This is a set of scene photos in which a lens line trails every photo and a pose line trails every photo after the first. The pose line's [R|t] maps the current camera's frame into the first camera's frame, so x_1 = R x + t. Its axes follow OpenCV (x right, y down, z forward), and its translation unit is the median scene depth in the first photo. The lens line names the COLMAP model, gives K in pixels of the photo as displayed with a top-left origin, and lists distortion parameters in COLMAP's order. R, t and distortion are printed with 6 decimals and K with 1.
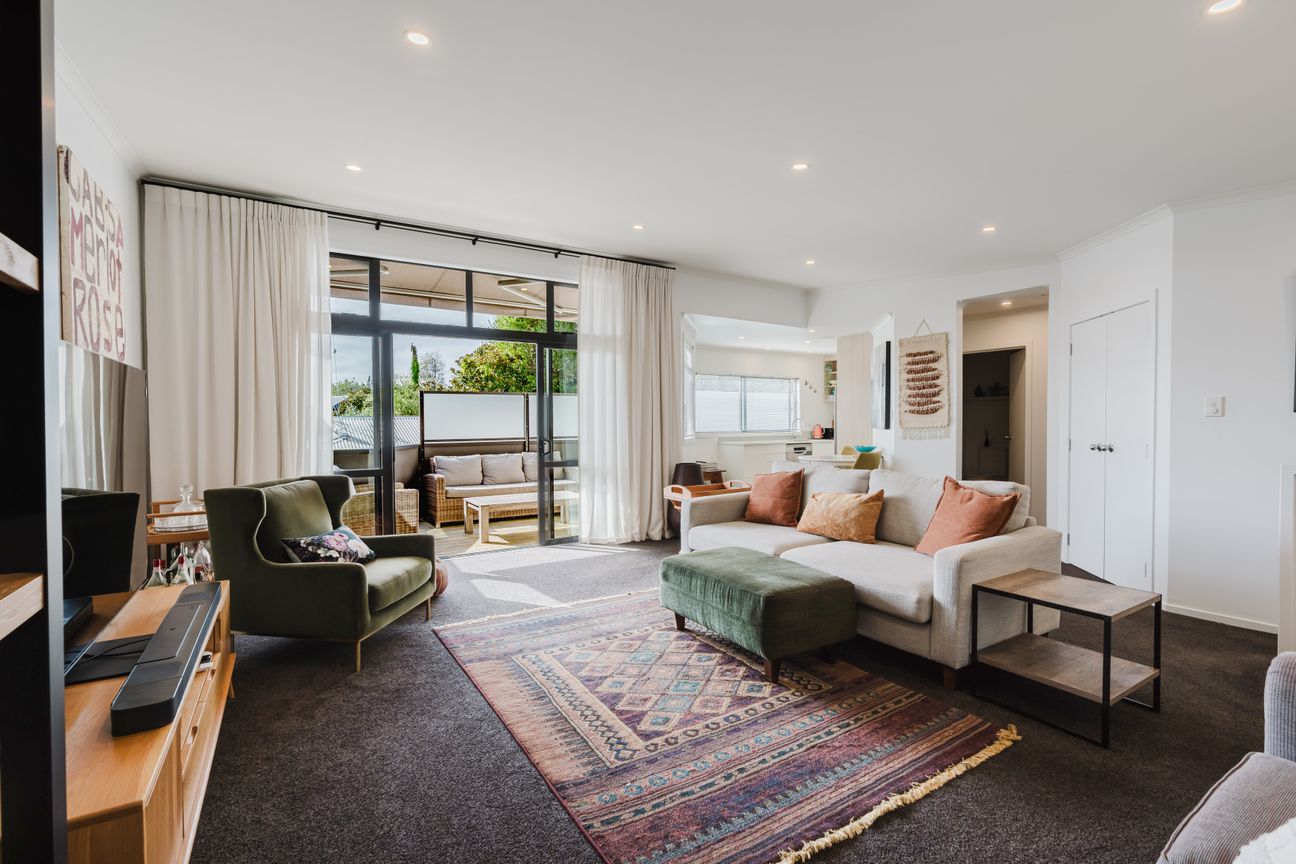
lens RADIAL K [[578.4, 0, 646.4], [0, 578.4, 434.4], [0, 0, 1]] dist [-0.008890, 0.000717]
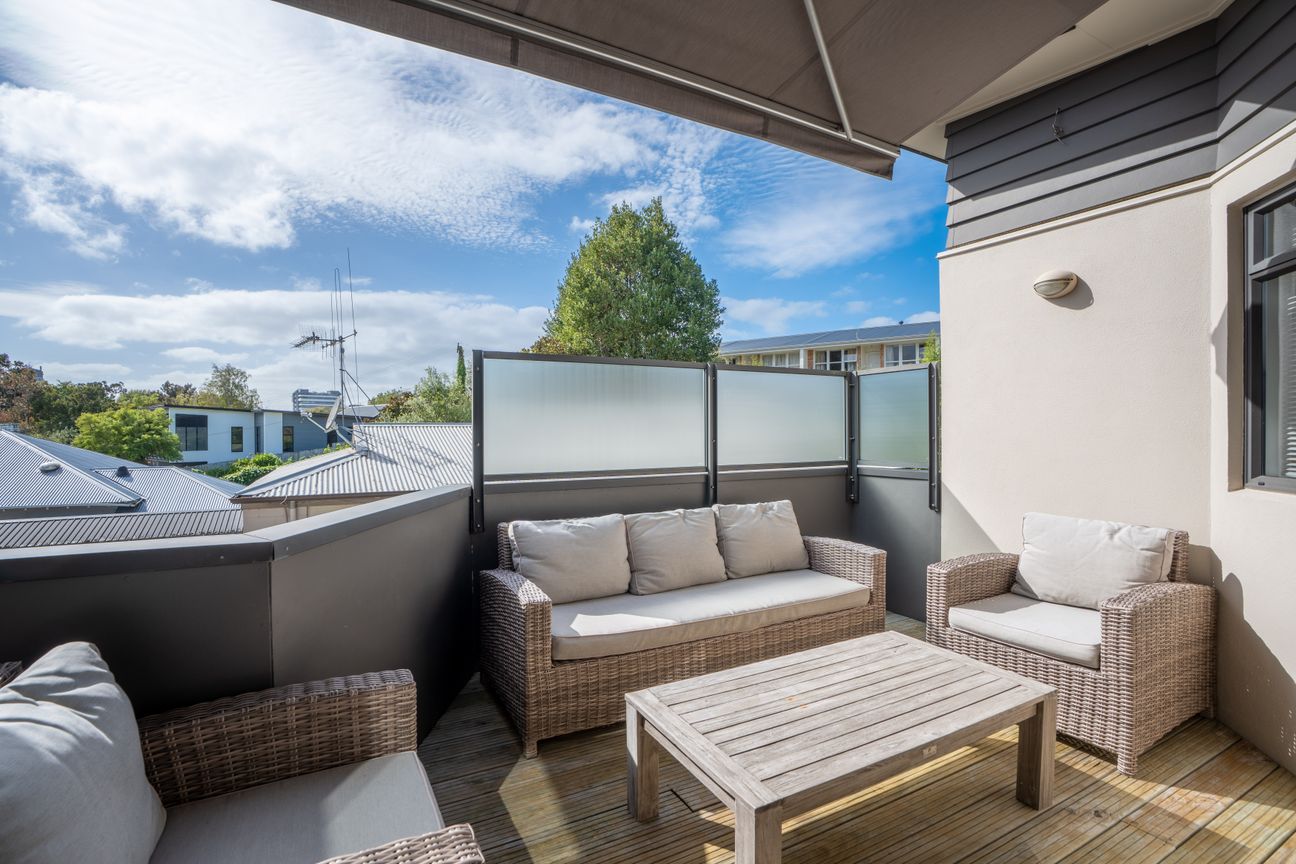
lens RADIAL K [[578.4, 0, 646.4], [0, 578.4, 434.4], [0, 0, 1]] dist [-0.008890, 0.000717]
pose [[0.997574, 0.002668, -0.069563, -0.247096], [-0.003843, 0.999852, -0.016761, -0.012200], [0.069508, 0.016988, 0.997437, 0.614999]]
